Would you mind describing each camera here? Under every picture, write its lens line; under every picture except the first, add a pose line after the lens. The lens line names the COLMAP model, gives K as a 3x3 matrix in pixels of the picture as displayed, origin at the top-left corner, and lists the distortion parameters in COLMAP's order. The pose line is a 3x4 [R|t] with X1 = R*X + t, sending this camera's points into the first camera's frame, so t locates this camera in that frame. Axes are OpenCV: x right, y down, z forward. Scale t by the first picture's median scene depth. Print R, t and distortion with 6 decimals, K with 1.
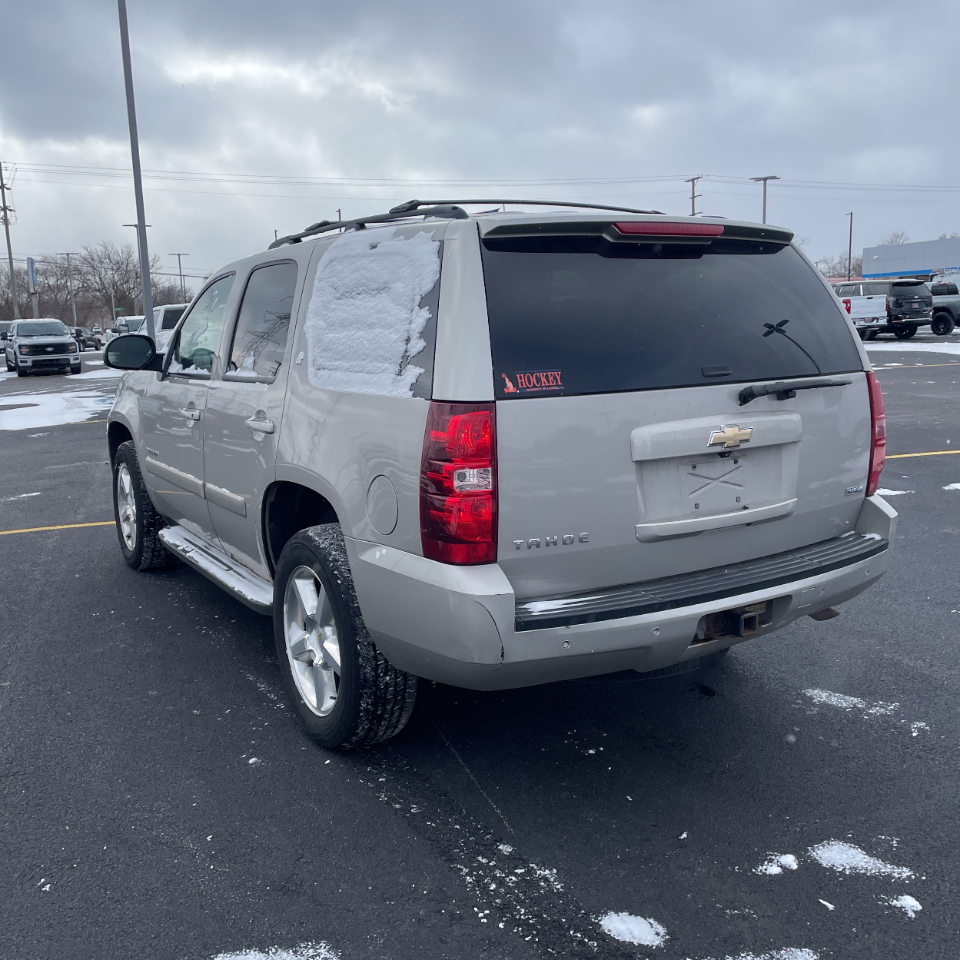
lens RADIAL K [[956.7, 0, 486.1], [0, 956.7, 455.2], [0, 0, 1]] dist [0.095162, -0.123337]
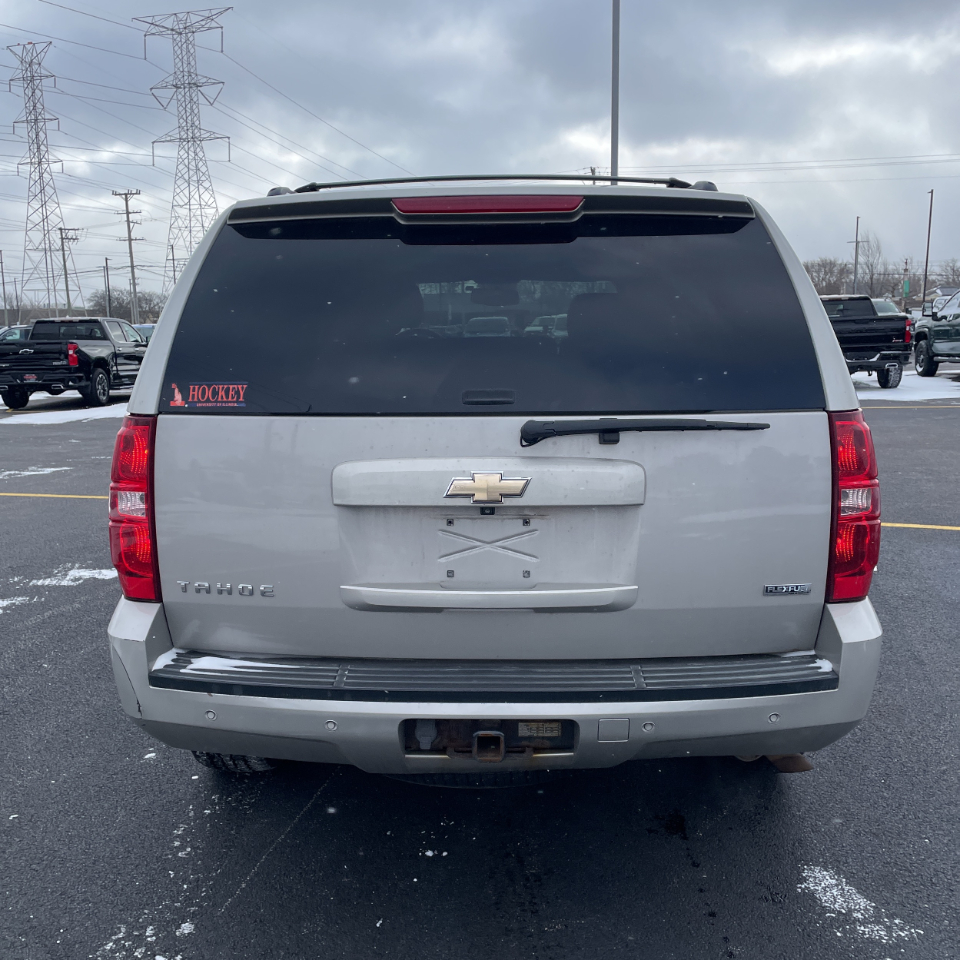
lens RADIAL K [[959.1, 0, 480.2], [0, 959.1, 469.1], [0, 0, 1]] dist [0.103321, -0.129877]
pose [[0.837928, 0.101073, -0.536340, 0.662401], [-0.090706, 0.994826, 0.045763, -0.068426], [0.538190, 0.010303, 0.842760, 0.394060]]
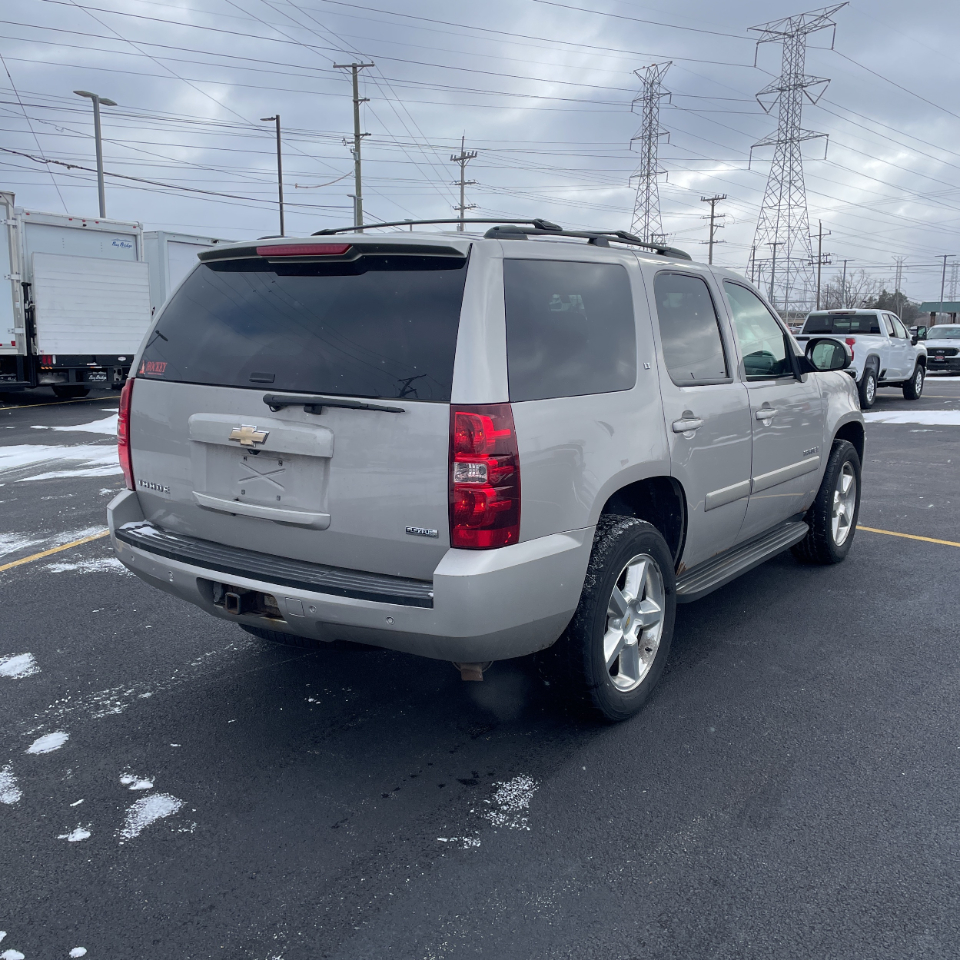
lens RADIAL K [[956.7, 0, 486.1], [0, 956.7, 455.2], [0, 0, 1]] dist [0.095162, -0.123337]
pose [[0.408515, 0.160259, -0.898573, 1.429267], [-0.155757, 0.982266, 0.104375, -0.163360], [0.899364, 0.097320, 0.426231, 0.799504]]
